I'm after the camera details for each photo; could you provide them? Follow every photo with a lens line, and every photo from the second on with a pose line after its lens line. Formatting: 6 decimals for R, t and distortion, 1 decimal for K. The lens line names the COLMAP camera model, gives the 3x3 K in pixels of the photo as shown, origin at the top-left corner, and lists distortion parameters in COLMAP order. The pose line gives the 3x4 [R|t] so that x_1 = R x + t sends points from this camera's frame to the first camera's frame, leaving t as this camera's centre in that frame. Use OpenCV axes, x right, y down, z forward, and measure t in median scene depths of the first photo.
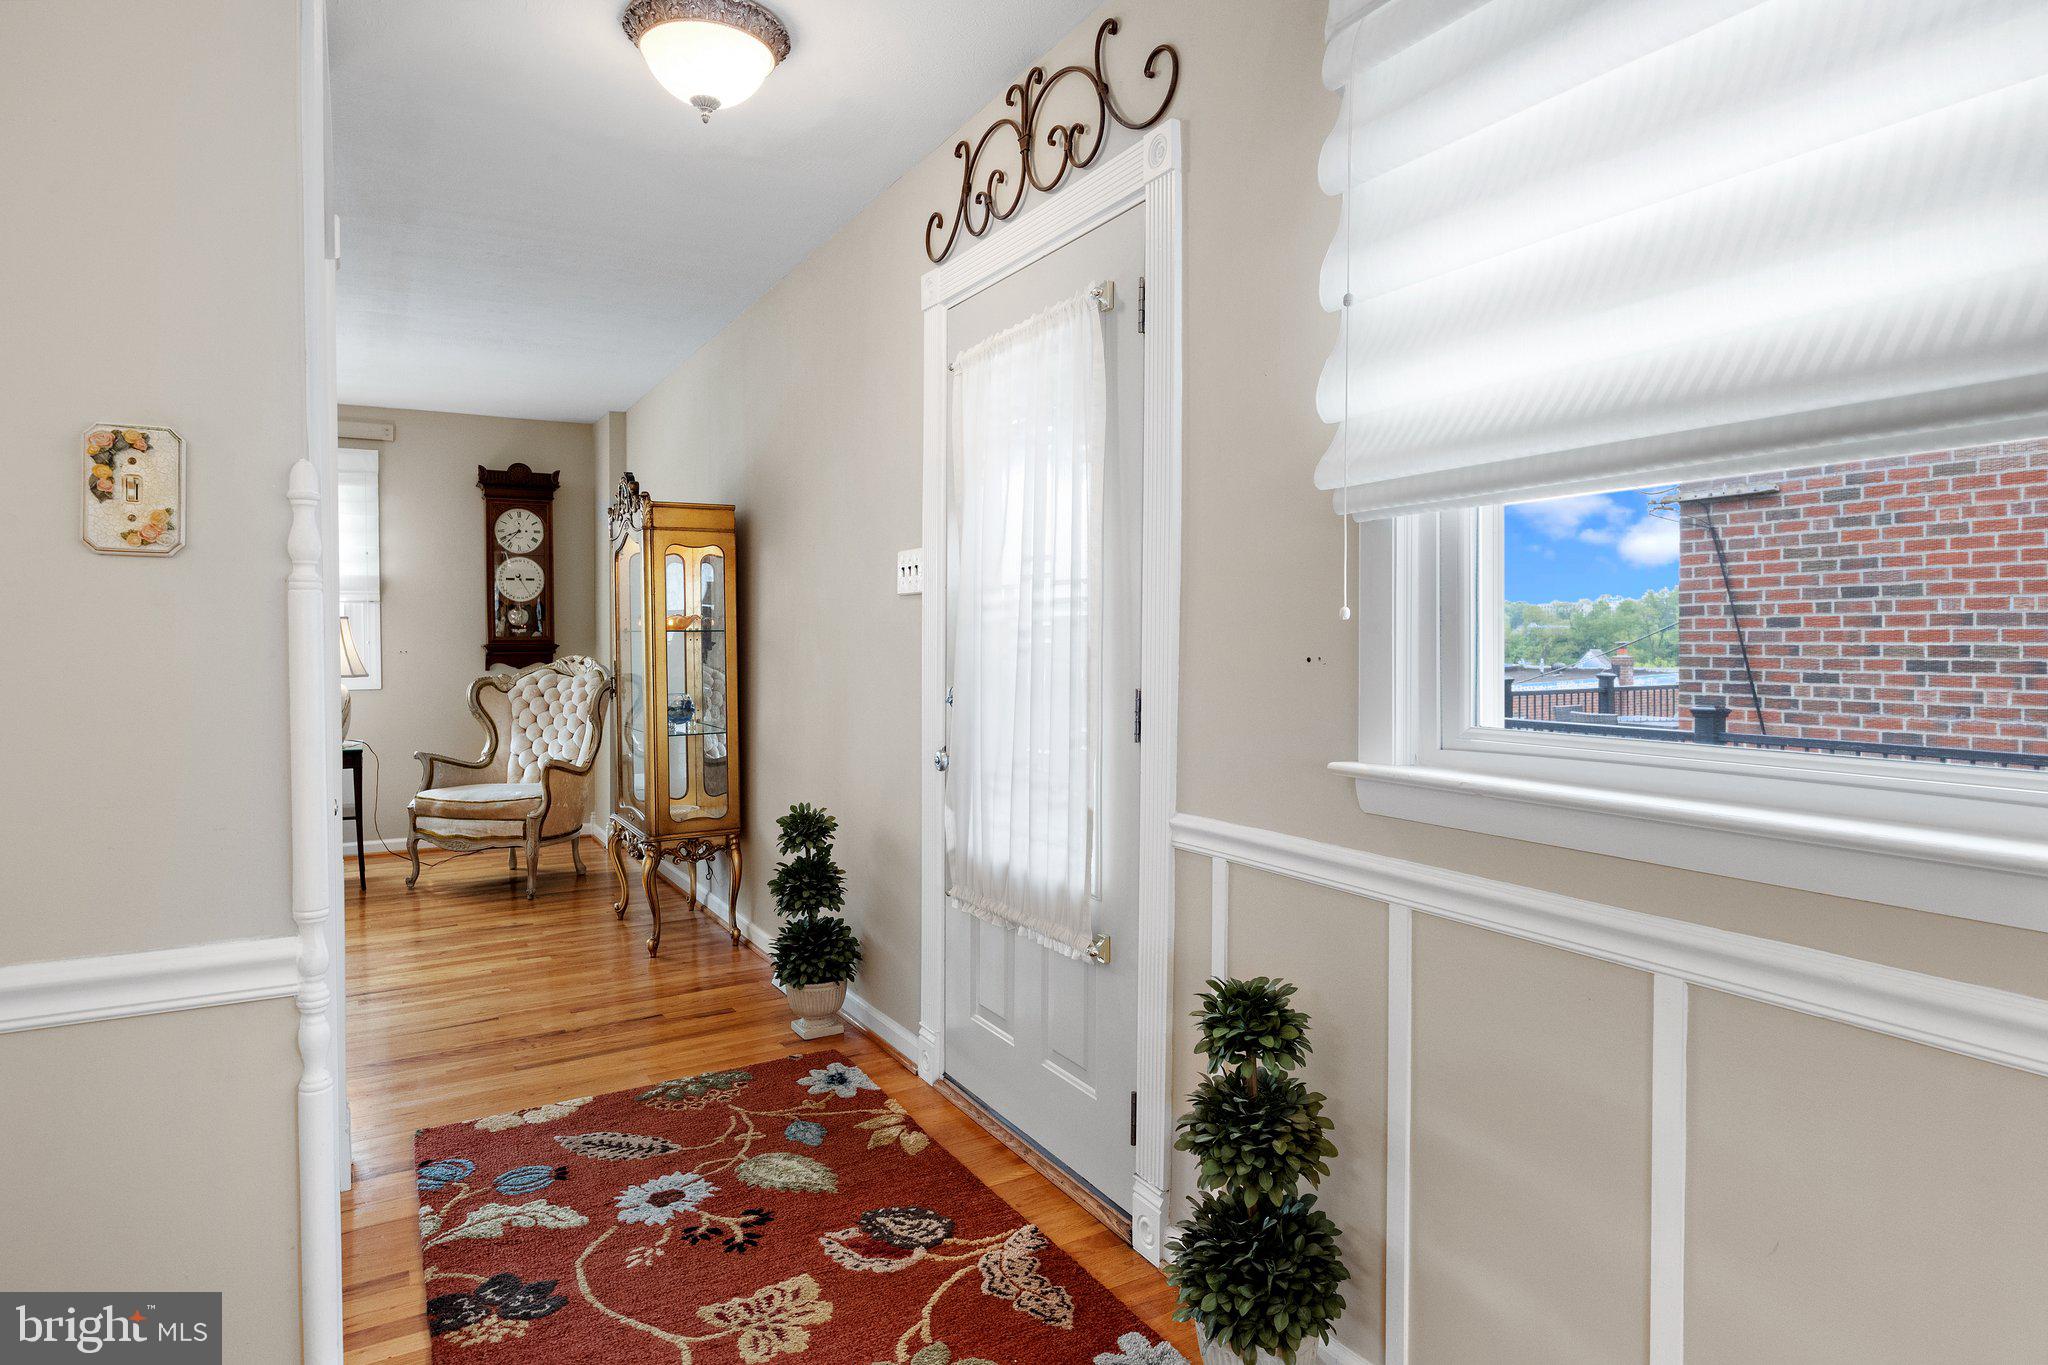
lens RADIAL K [[1162.6, 0, 1035.2], [0, 1162.6, 647.3], [0, 0, 1]] dist [-0.003531, -0.000515]
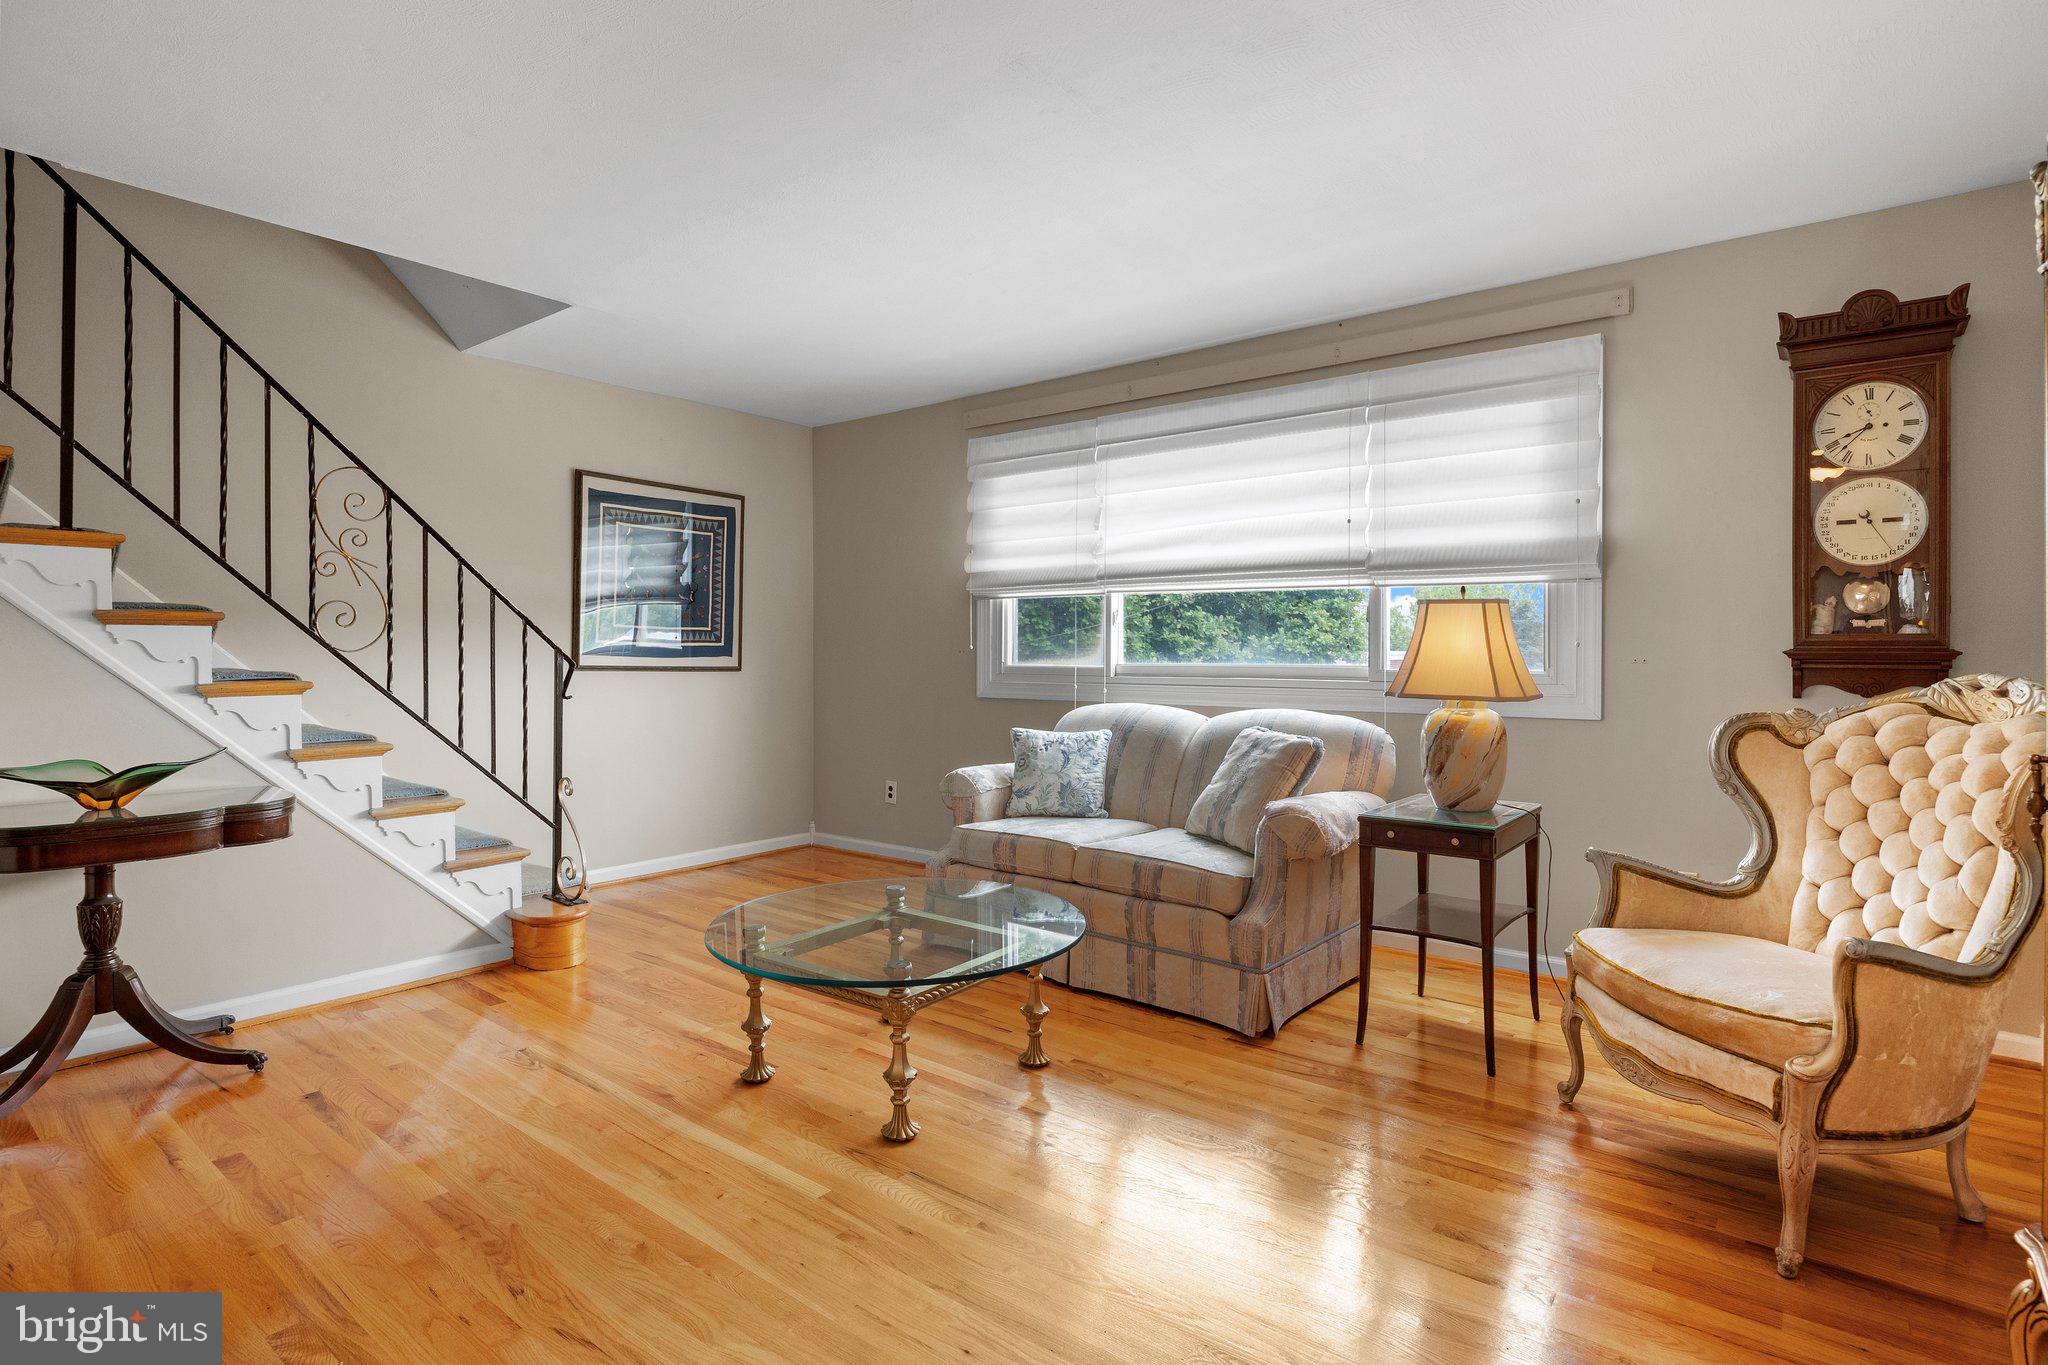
lens RADIAL K [[1013.6, 0, 1029.9], [0, 1013.6, 662.8], [0, 0, 1]] dist [-0.015838, 0.001225]
pose [[0.361445, 0.017051, -0.932237, -0.289339], [-0.014870, 0.999811, 0.012522, 0.005179], [0.932275, 0.009336, 0.361631, 0.868157]]
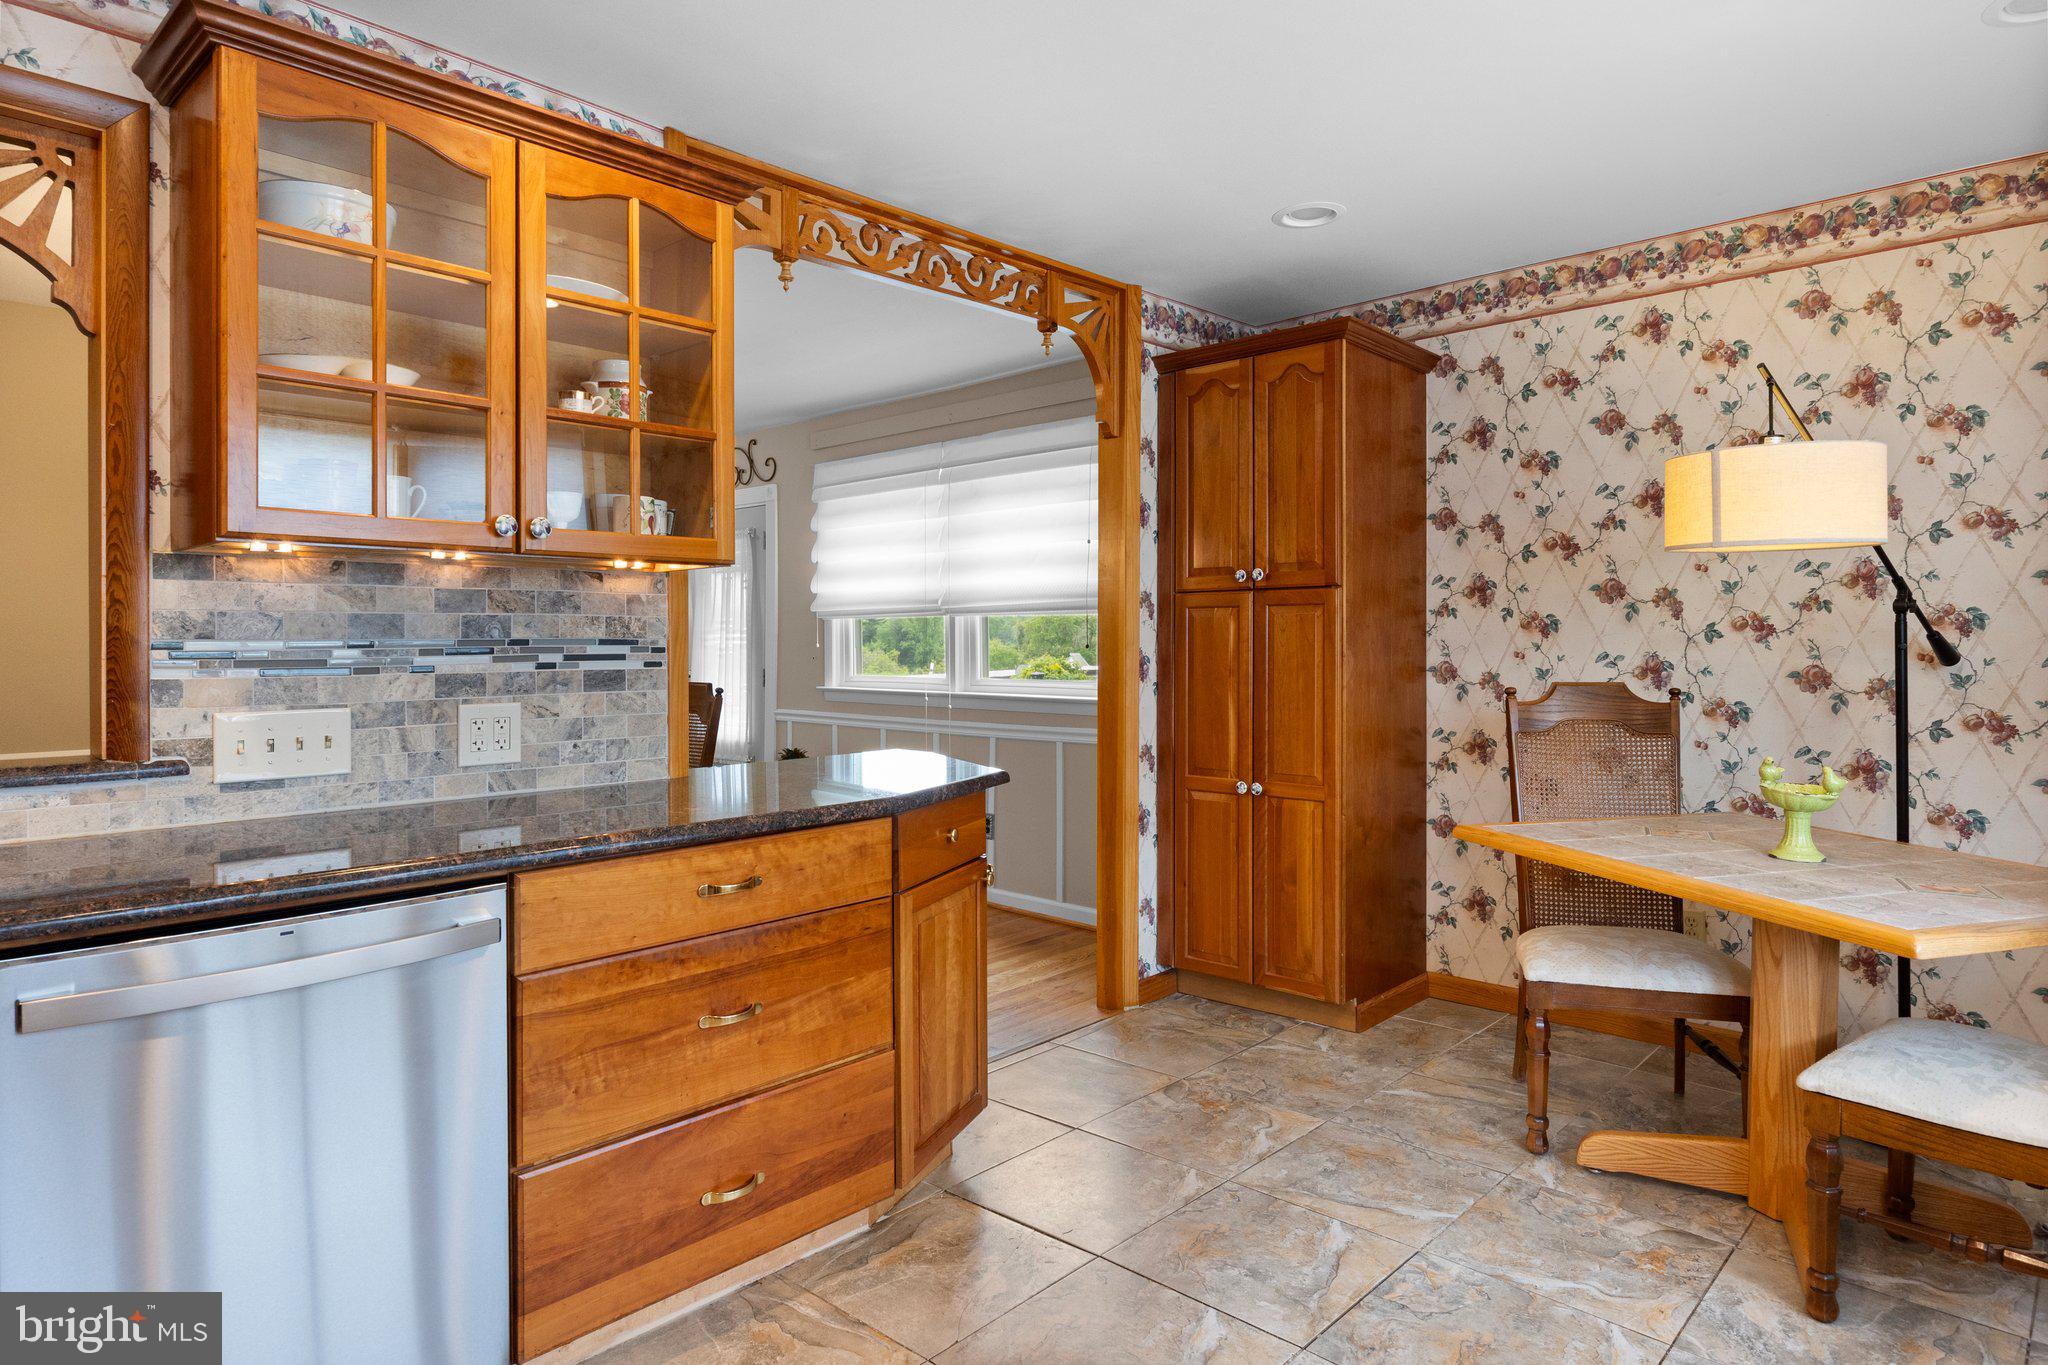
lens RADIAL K [[1162.6, 0, 1035.2], [0, 1162.6, 647.3], [0, 0, 1]] dist [-0.003531, -0.000515]
pose [[0.957271, -0.001216, 0.289189, -0.063441], [0.003246, 0.999973, -0.006539, 0.001972], [-0.289173, 0.007198, 0.957250, -1.219396]]
